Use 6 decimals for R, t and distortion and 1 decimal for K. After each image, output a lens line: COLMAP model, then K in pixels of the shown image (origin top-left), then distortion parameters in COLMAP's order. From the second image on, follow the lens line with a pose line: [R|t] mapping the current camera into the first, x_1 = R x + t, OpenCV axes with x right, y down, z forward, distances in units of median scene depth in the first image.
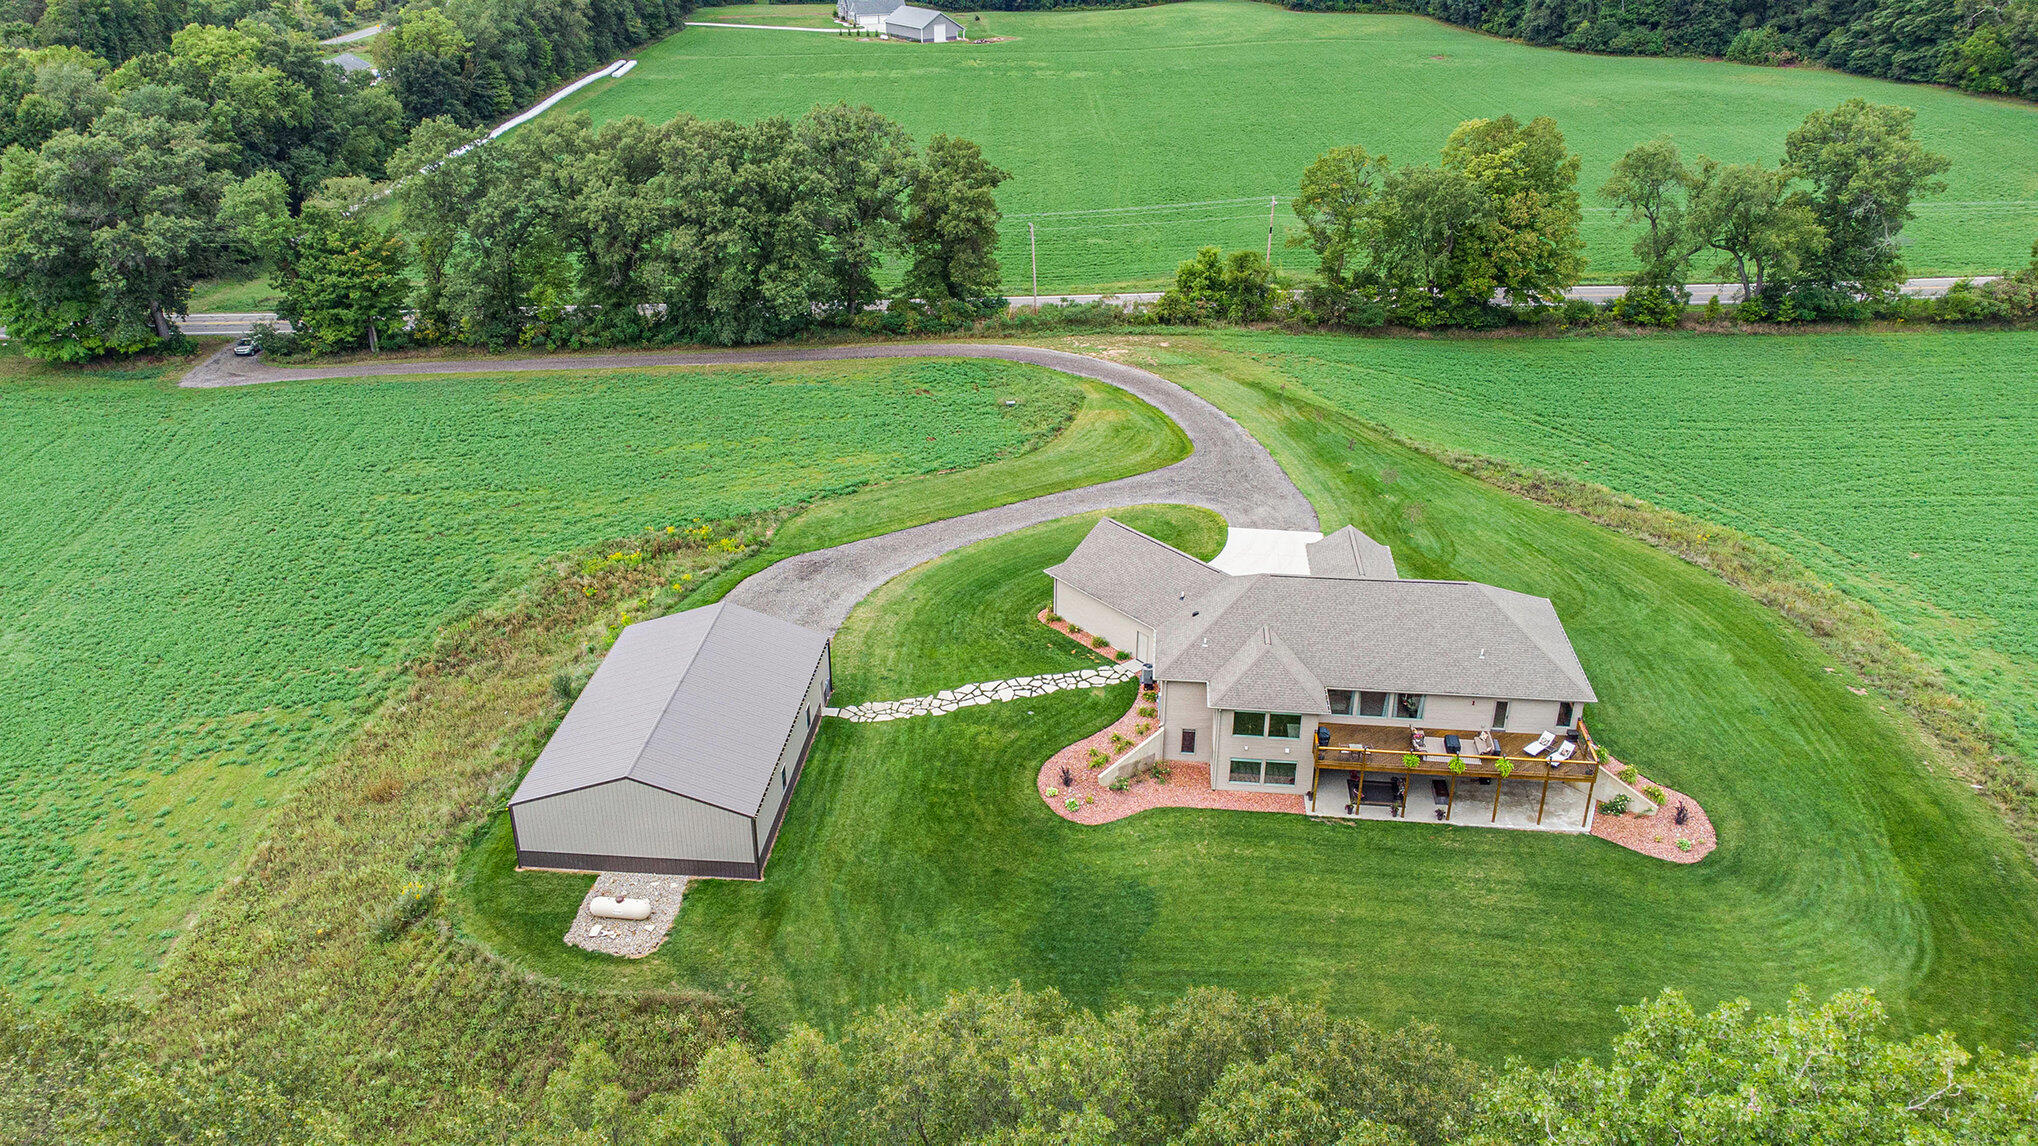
lens RADIAL K [[1496.8, 0, 1017.9], [0, 1496.8, 568.8], [0, 0, 1]] dist [0.030759, 0.032675]
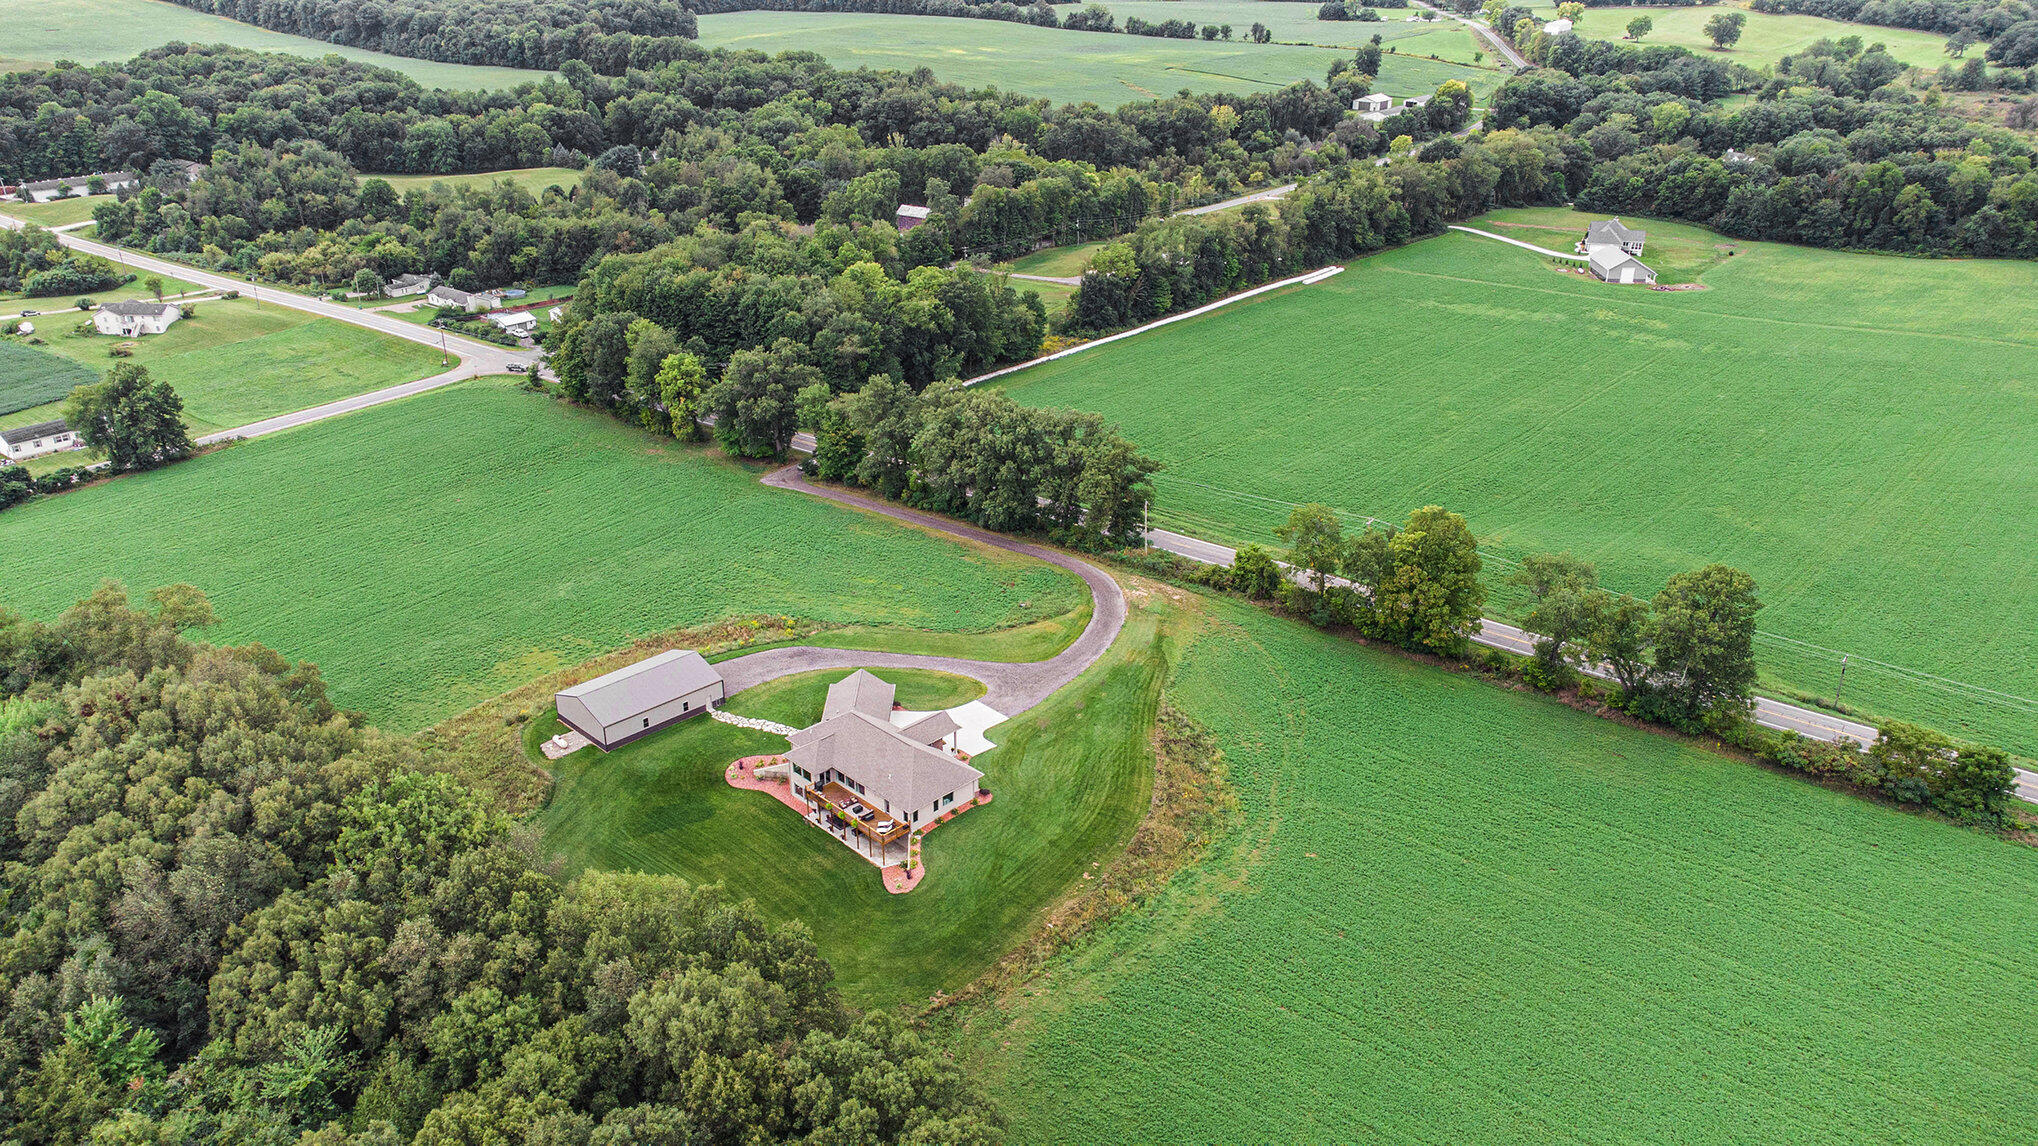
lens RADIAL K [[1496.8, 0, 1018.9], [0, 1496.8, 575.4], [0, 0, 1]] dist [0.030759, 0.032675]
pose [[0.765228, 0.266568, -0.585976, 1.568328], [-0.289202, 0.955568, 0.057030, -0.380432], [0.575142, 0.125825, 0.808319, -0.637200]]
